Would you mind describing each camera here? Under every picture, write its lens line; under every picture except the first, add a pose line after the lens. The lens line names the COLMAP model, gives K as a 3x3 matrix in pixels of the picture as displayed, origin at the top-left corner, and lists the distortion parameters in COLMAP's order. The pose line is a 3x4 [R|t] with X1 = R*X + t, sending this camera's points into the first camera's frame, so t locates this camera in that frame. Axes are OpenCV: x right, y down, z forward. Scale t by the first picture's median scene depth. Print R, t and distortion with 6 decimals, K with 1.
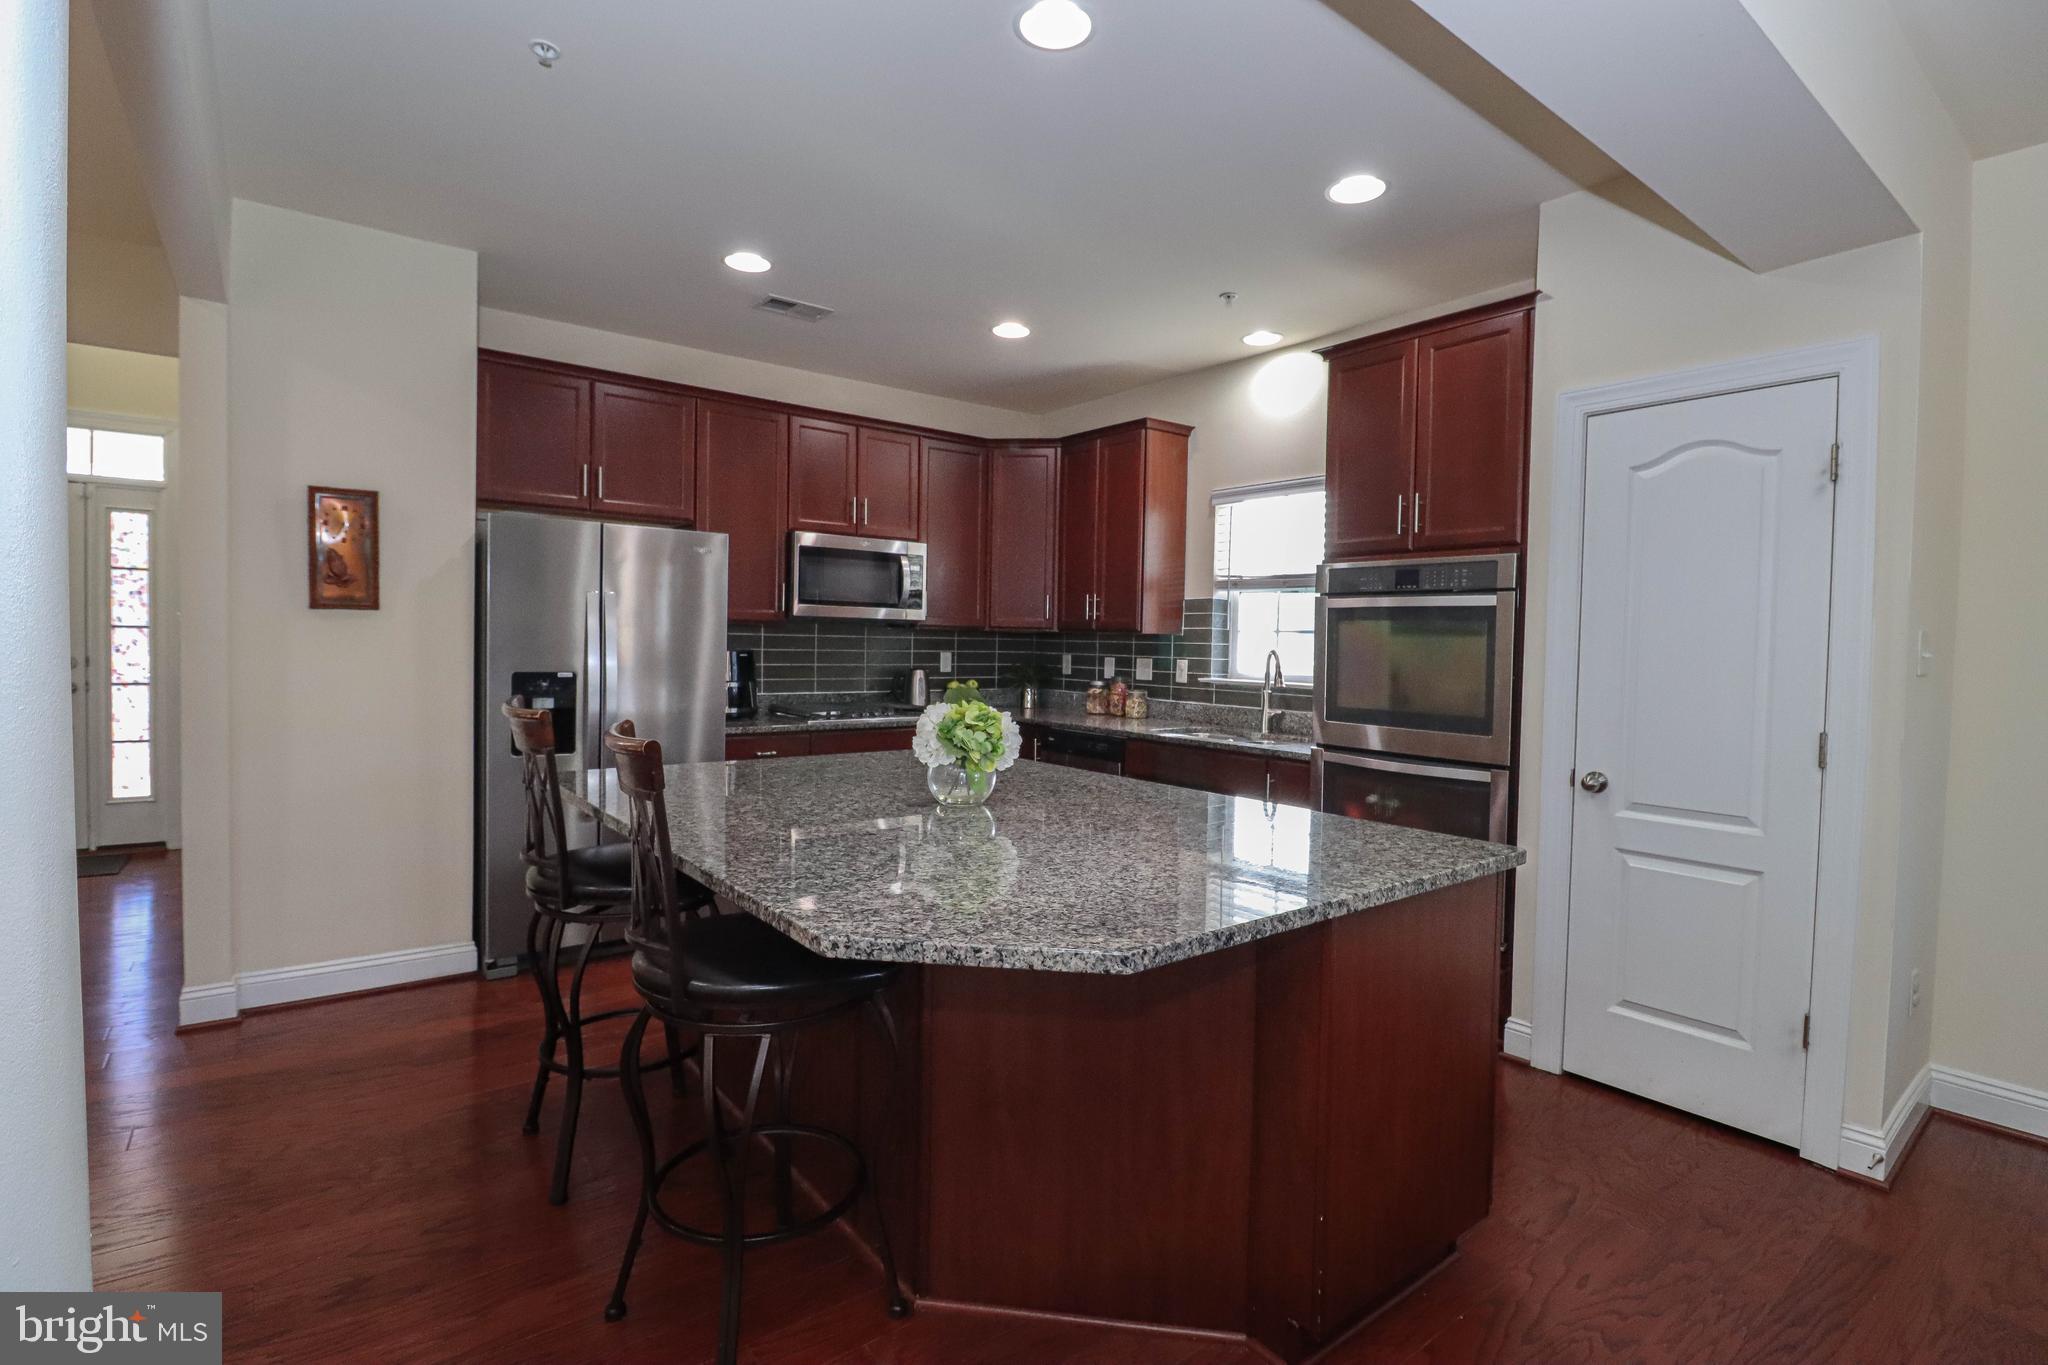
lens RADIAL K [[960.5, 0, 1045.3], [0, 960.5, 678.1], [0, 0, 1]] dist [-0.004707, -0.008895]
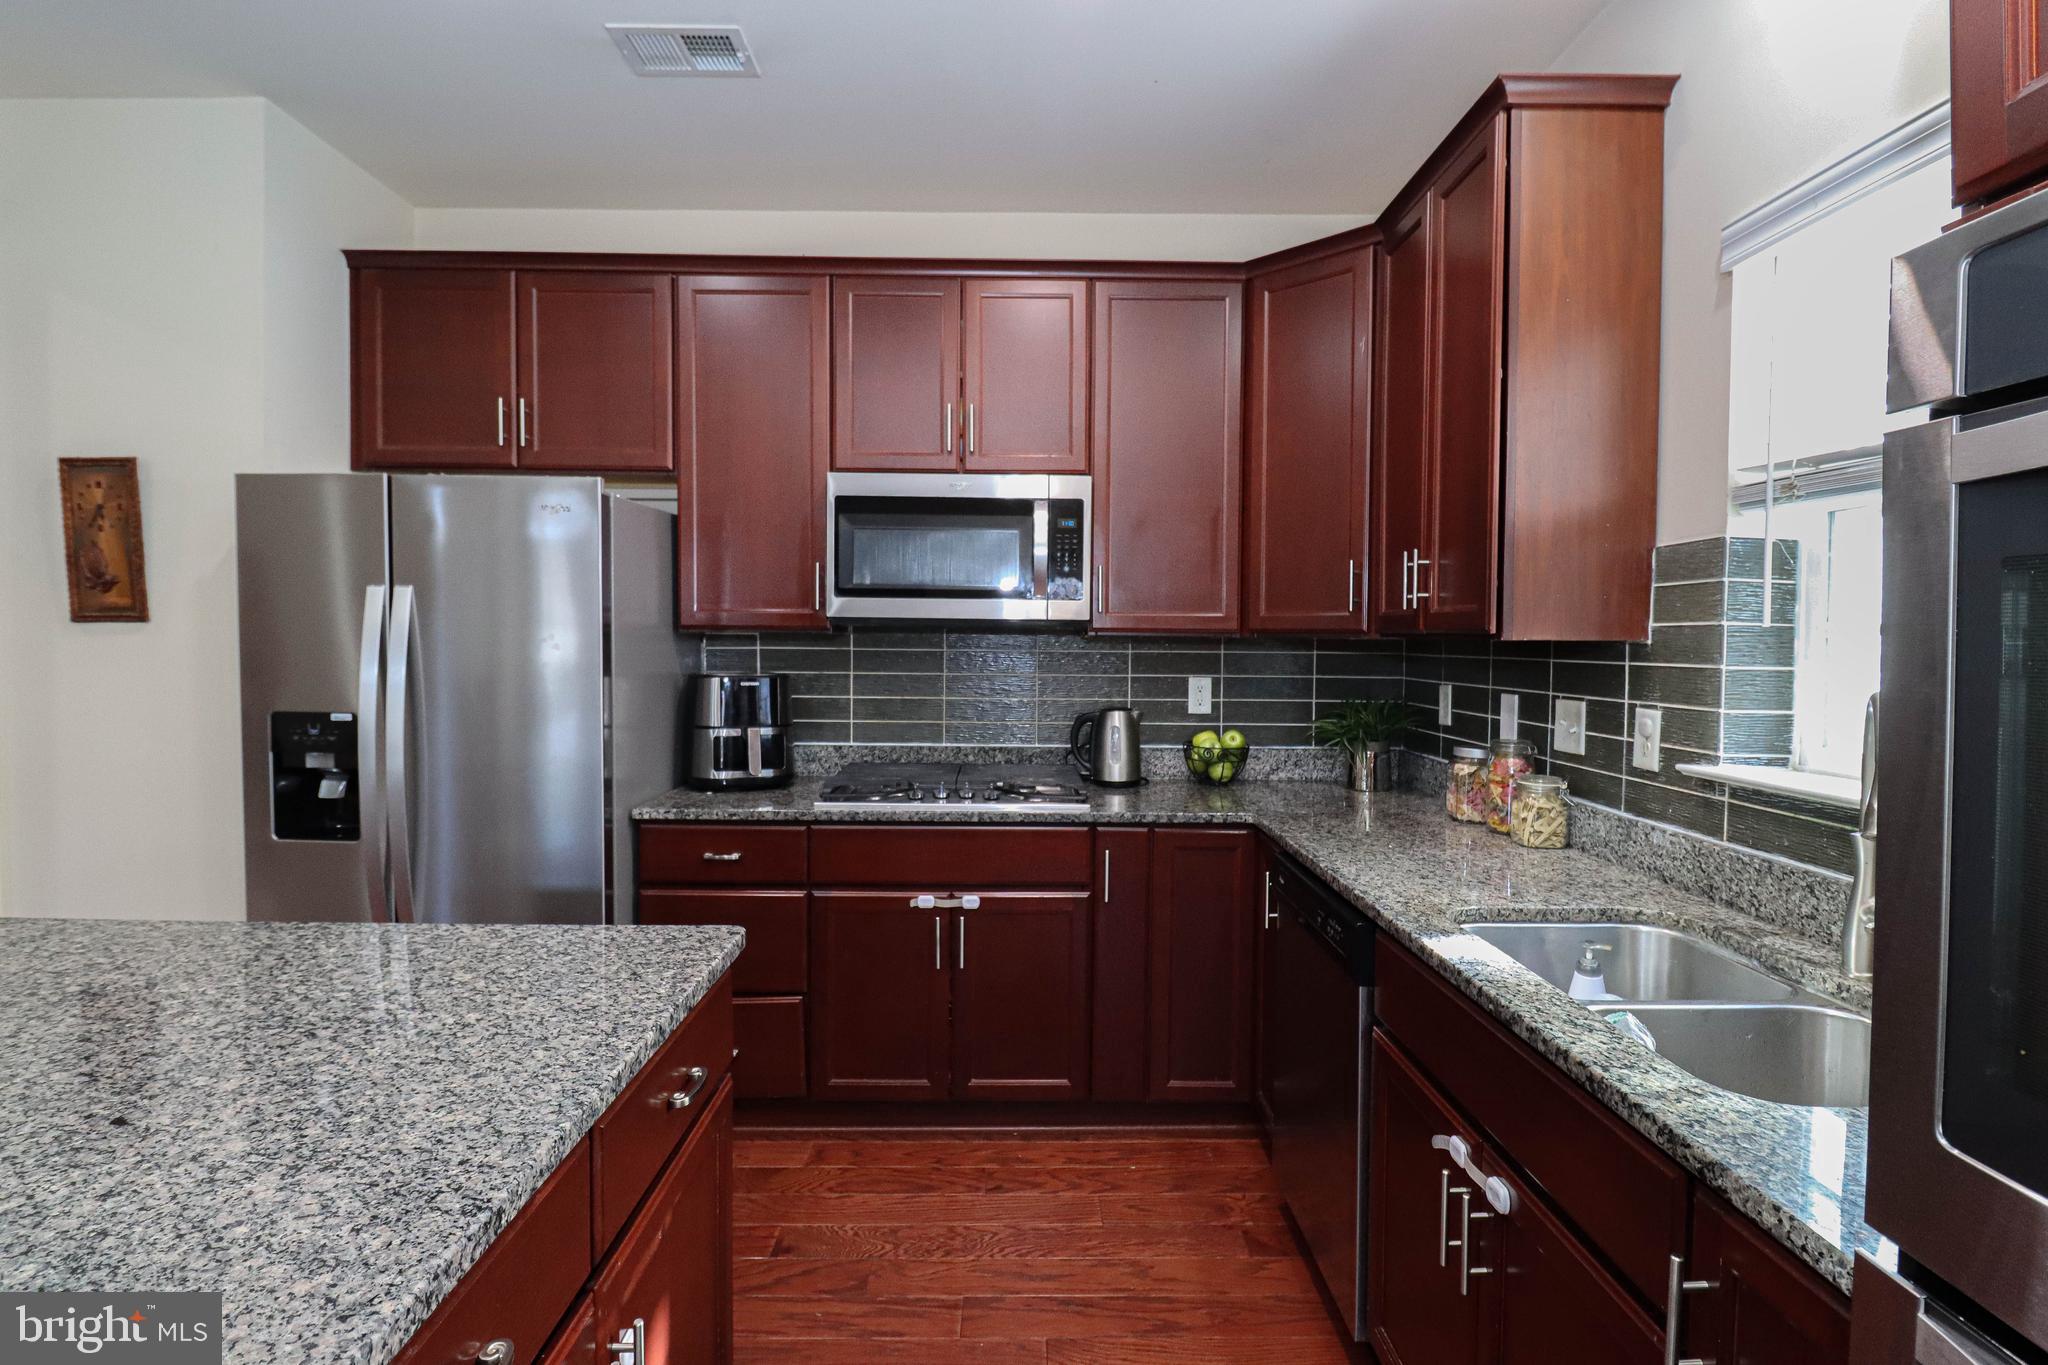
lens RADIAL K [[1009.8, 0, 1016.7], [0, 1009.8, 674.1], [0, 0, 1]] dist [-0.009208, -0.005641]
pose [[0.783038, 0.009754, -0.621897, 0.198492], [-0.018622, 0.999796, -0.007767, -0.025781], [0.621695, 0.017663, 0.783060, 0.552906]]
